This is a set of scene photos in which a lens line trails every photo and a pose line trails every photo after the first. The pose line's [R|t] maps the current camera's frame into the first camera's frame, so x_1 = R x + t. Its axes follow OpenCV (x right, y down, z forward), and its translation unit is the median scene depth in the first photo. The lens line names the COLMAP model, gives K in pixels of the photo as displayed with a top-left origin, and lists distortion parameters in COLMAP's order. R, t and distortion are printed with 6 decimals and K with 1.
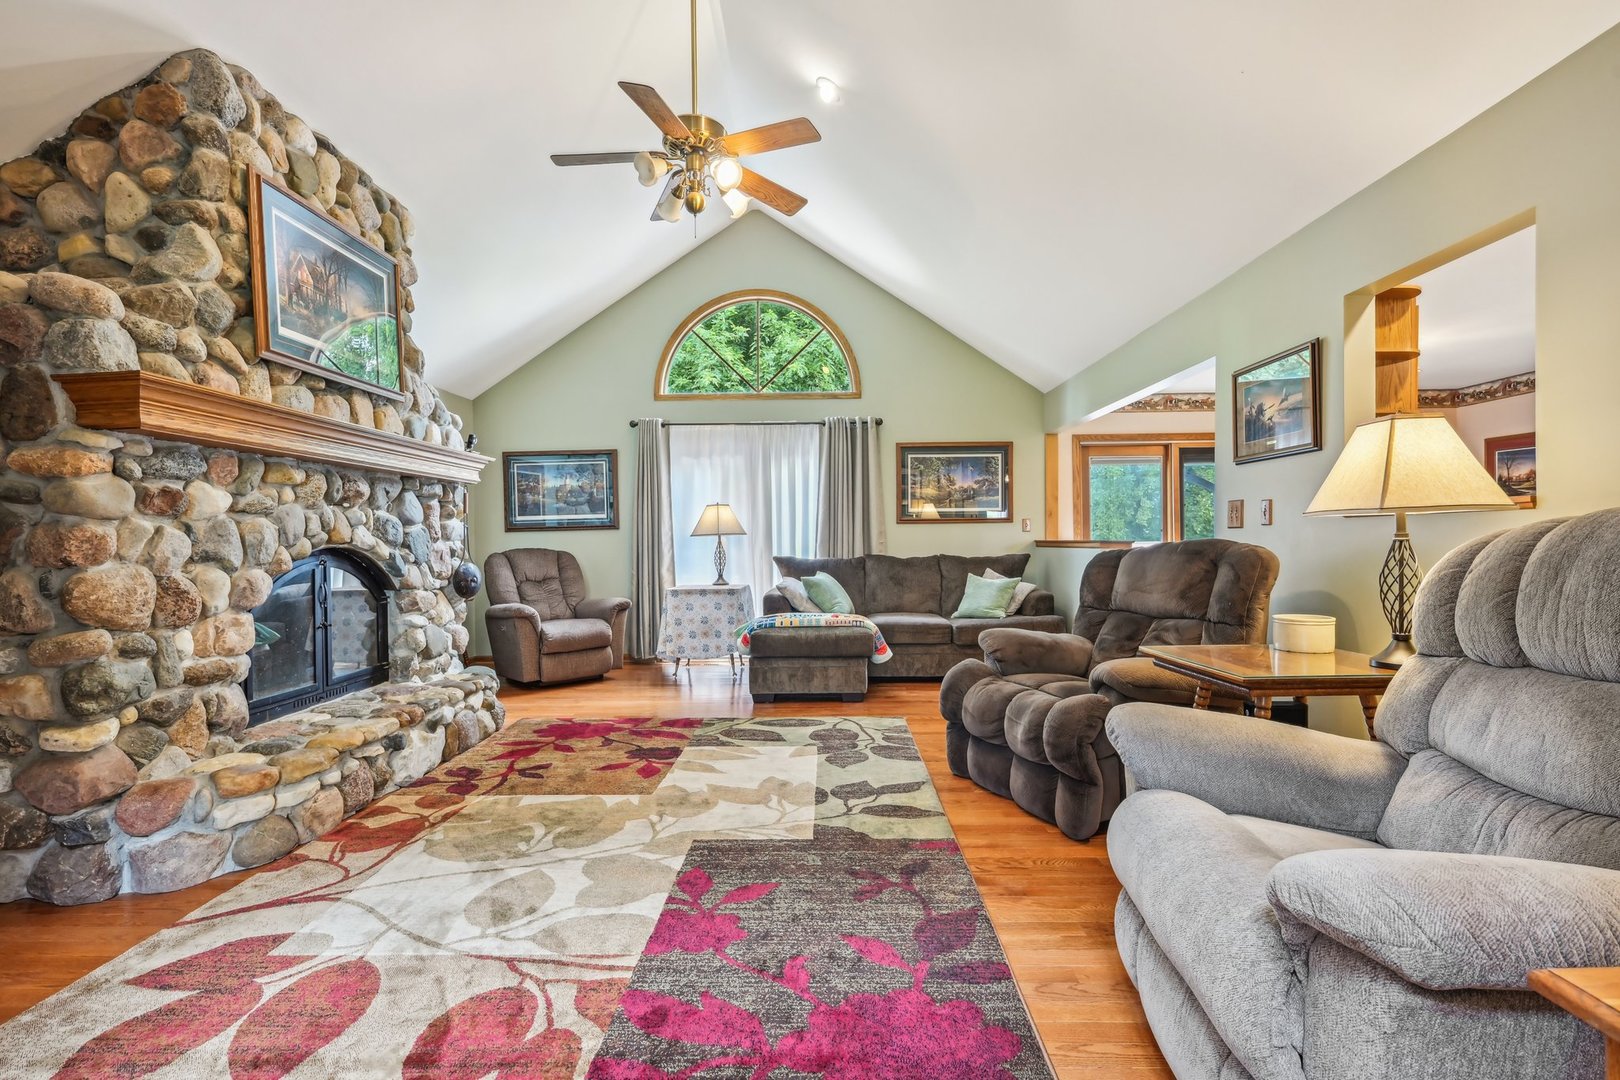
lens RADIAL K [[768.9, 0, 812.1], [0, 768.9, 539.4], [0, 0, 1]] dist [0.002189, -0.001247]
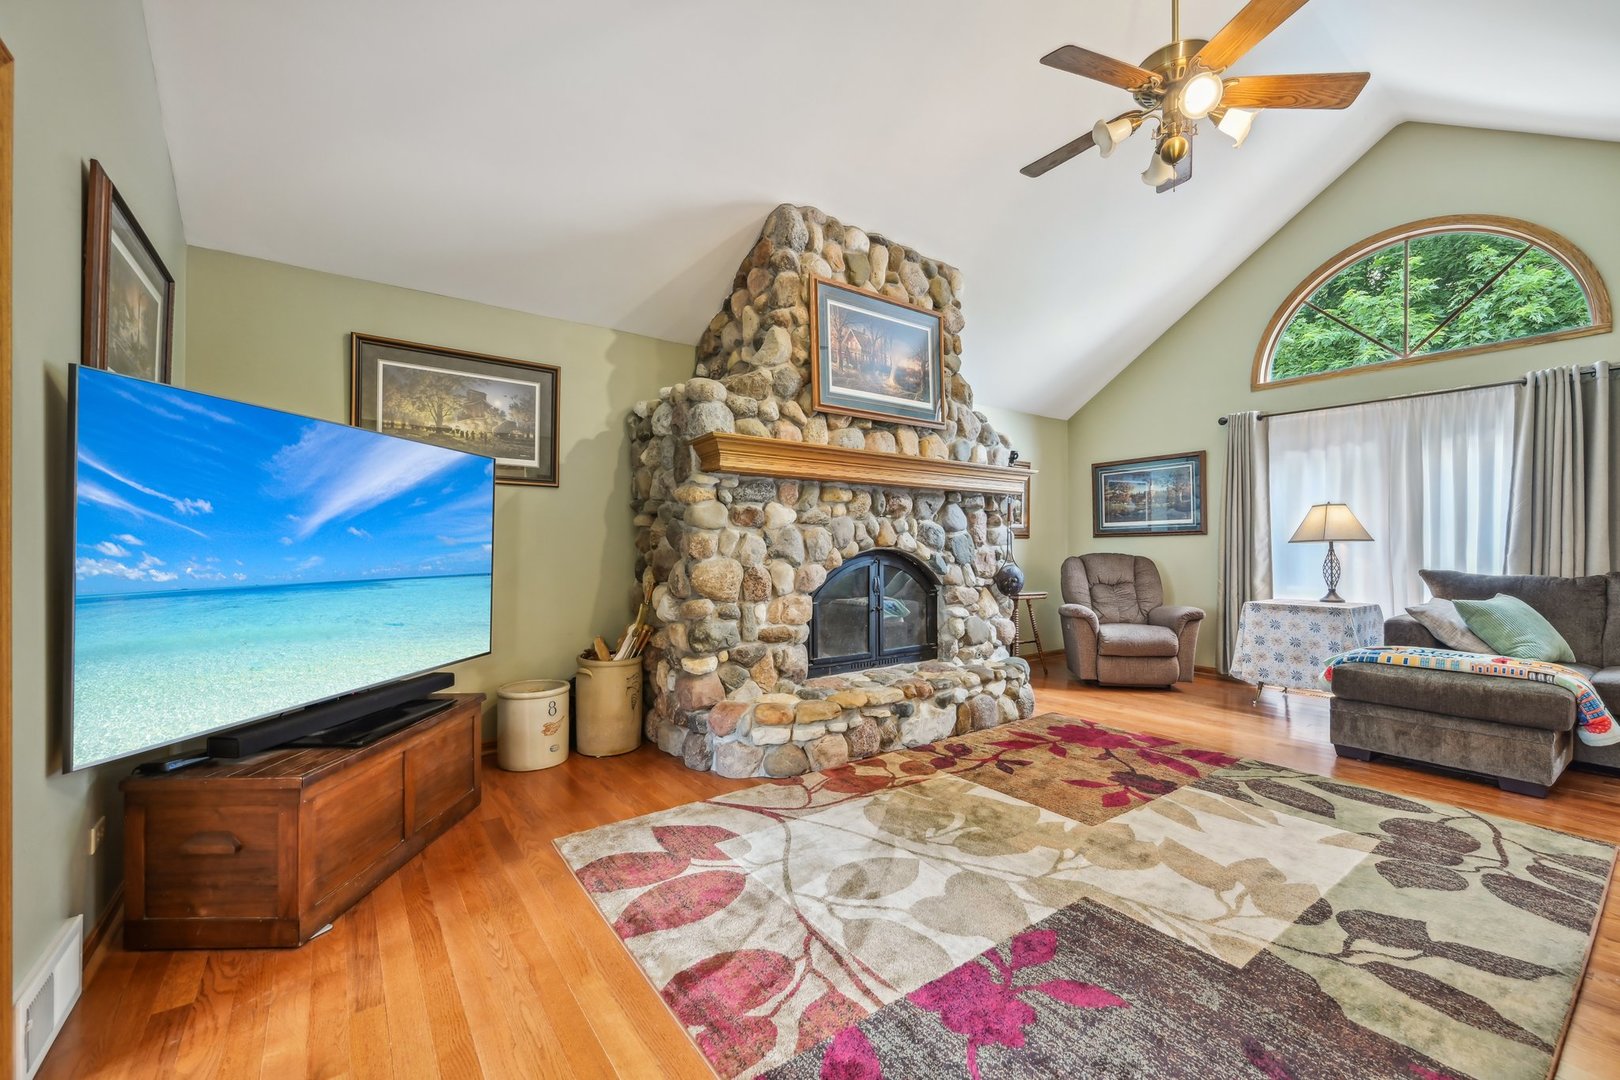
lens RADIAL K [[653.3, 0, 812.2], [0, 653.3, 546.2], [0, 0, 1]] dist [-0.003365, 0.000870]
pose [[0.604267, 0.011340, -0.796701, 0.160995], [-0.008242, 0.999934, 0.007982, -0.002478], [0.796739, 0.001743, 0.604321, 0.214589]]
